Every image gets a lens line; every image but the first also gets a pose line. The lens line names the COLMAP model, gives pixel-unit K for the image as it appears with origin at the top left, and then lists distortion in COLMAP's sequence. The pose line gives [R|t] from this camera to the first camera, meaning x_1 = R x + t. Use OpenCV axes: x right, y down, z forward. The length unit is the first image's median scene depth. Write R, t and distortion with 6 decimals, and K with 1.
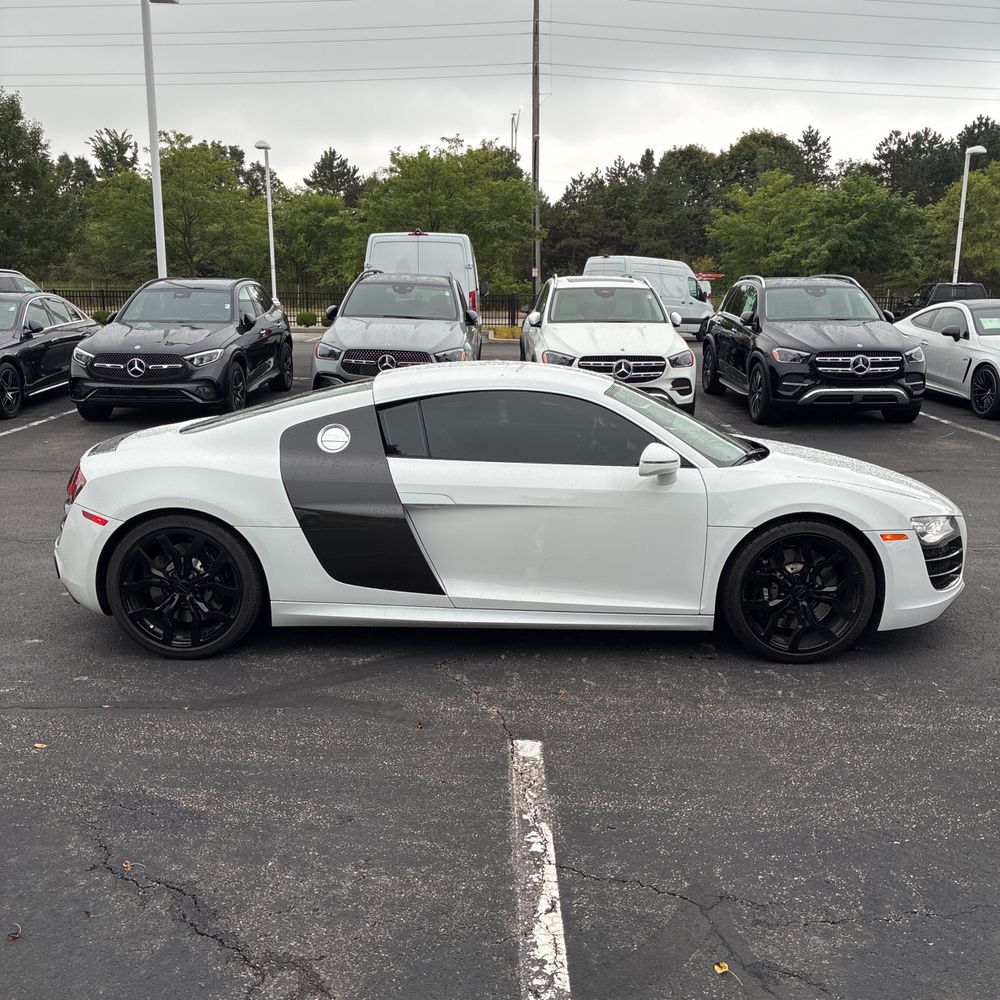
lens RADIAL K [[1033.1, 0, 500.0], [0, 1033.1, 500.0], [0, 0, 1]] dist [0.044520, 0.009451]
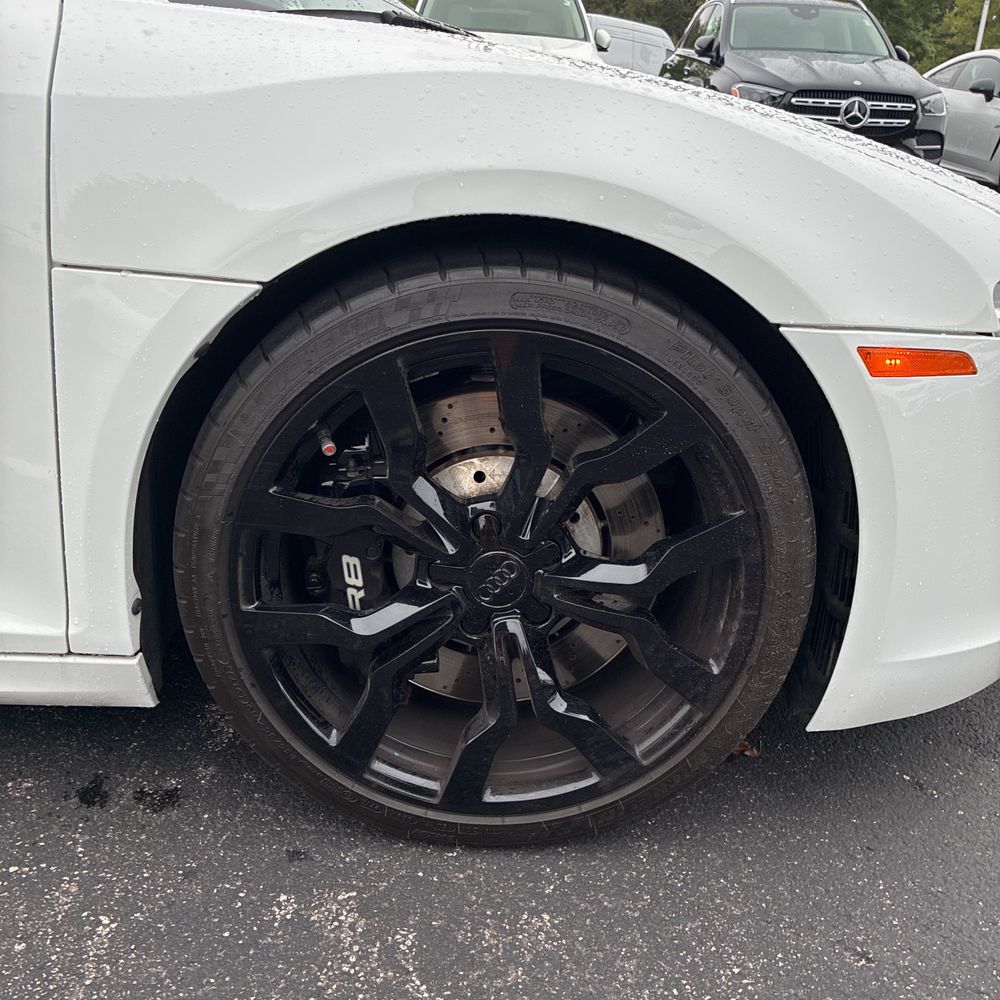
lens RADIAL K [[1035.0, 0, 516.7], [0, 1035.0, 500.9], [0, 0, 1]] dist [0.021891, 0.003424]
pose [[0.997939, 0.045806, 0.044949, 0.097605], [-0.053051, 0.982933, 0.176146, 0.010338], [-0.036114, -0.178168, 0.983337, 0.267408]]
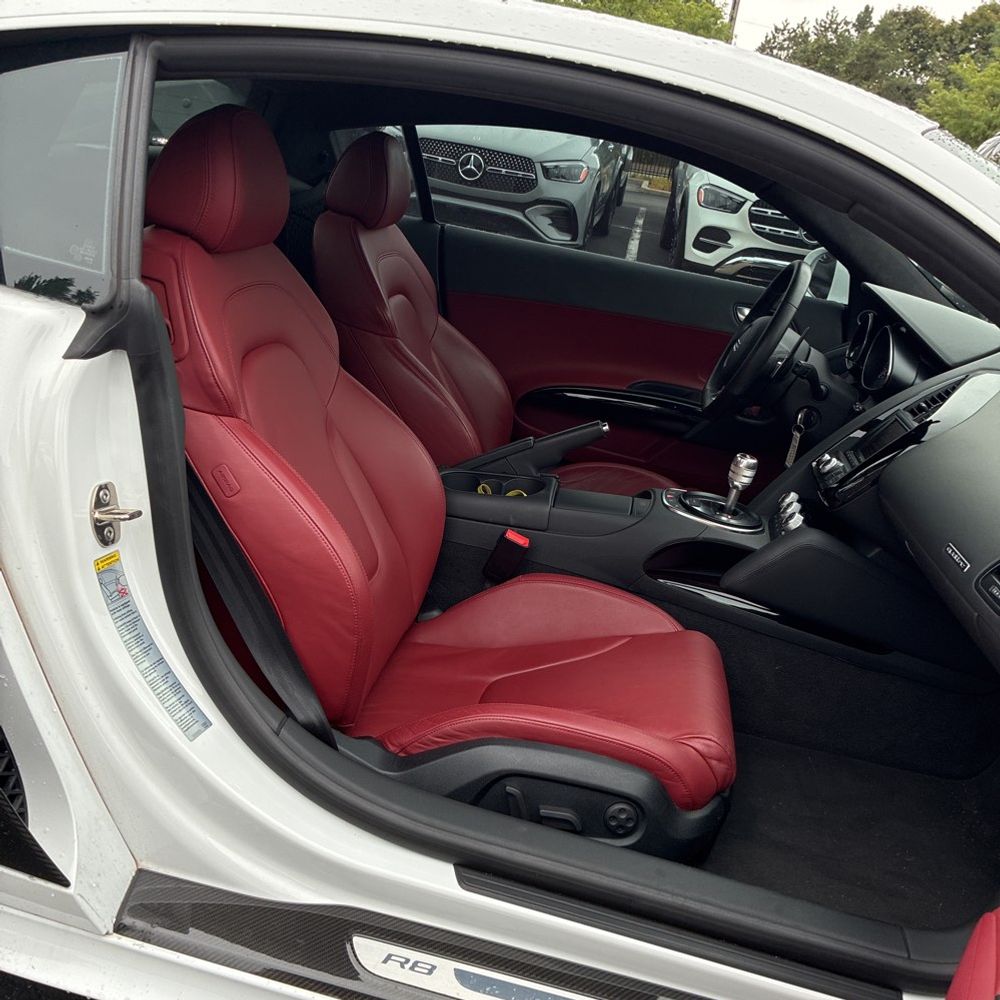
lens RADIAL K [[1021.6, 0, 500.0], [0, 1021.6, 500.0], [0, 0, 1]] dist [0.078925, -0.119207]
pose [[0.977632, 0.185447, -0.099224, 0.017220], [-0.170339, 0.974856, 0.143667, -0.015132], [0.123372, -0.123551, 0.984639, 0.271178]]
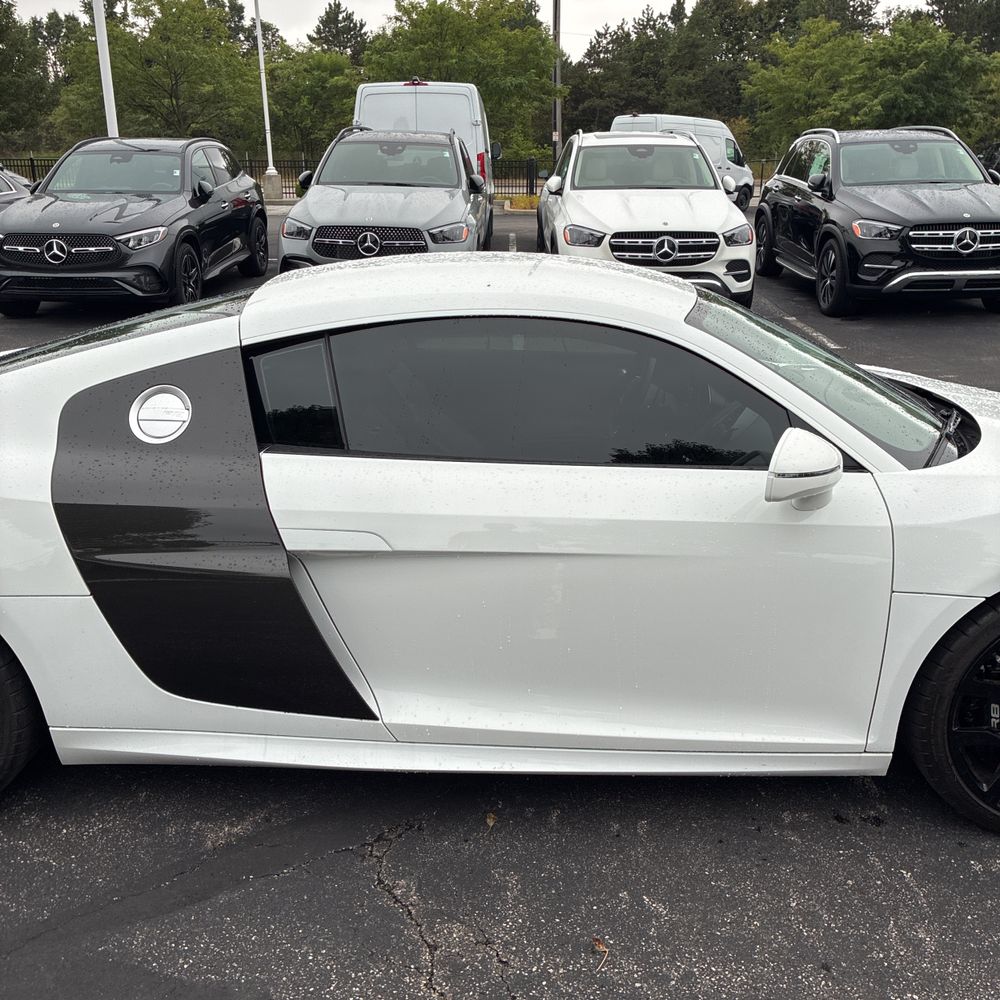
lens RADIAL K [[1029.3, 0, 500.0], [0, 1029.3, 500.0], [0, 0, 1]] dist [0.007294, 0.048400]
pose [[0.999794, -0.002356, -0.020151, 0.006709], [0.004749, 0.992813, 0.119581, -0.027391], [0.019724, -0.119652, 0.992620, 0.171344]]
